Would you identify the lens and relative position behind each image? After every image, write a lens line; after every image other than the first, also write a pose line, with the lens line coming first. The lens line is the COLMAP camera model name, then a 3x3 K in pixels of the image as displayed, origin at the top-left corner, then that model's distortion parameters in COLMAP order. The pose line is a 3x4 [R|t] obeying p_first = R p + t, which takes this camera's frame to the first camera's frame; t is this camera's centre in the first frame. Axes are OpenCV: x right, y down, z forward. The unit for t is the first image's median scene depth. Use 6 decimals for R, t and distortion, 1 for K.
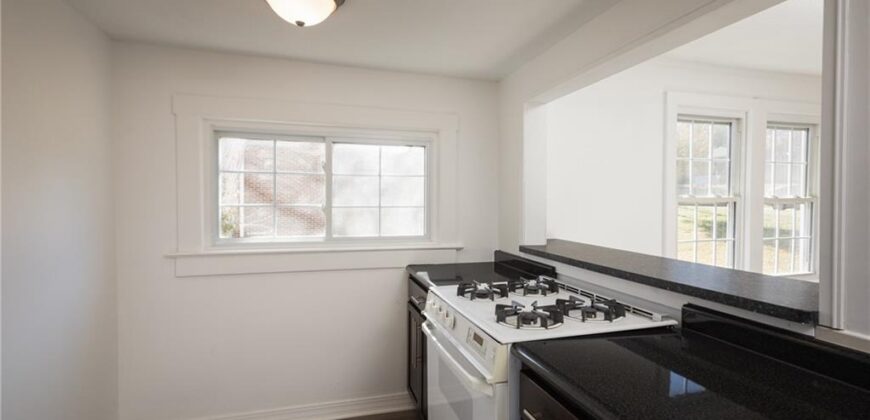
lens RADIAL K [[403.1, 0, 423.2], [0, 403.1, 210.2], [0, 0, 1]] dist [0.000074, -0.000011]
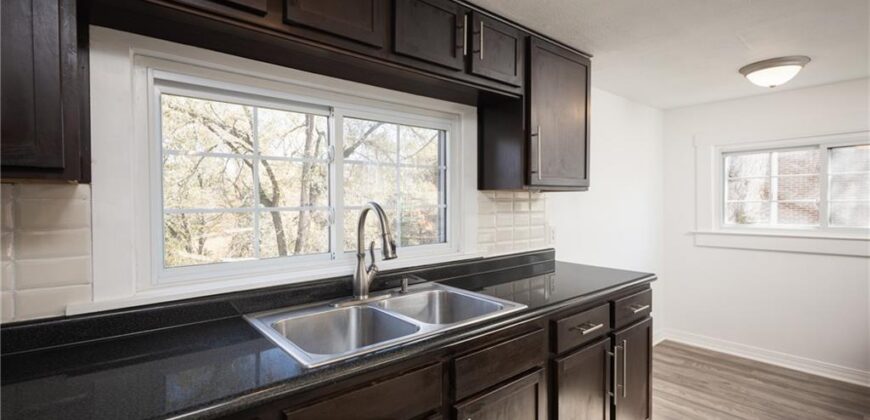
lens RADIAL K [[403.1, 0, 423.2], [0, 403.1, 210.2], [0, 0, 1]] dist [0.000074, -0.000011]
pose [[0.395833, -0.003164, -0.918317, 0.423465], [-0.002210, 0.999988, -0.004398, 0.027691], [0.918320, 0.003771, 0.395821, -0.624099]]
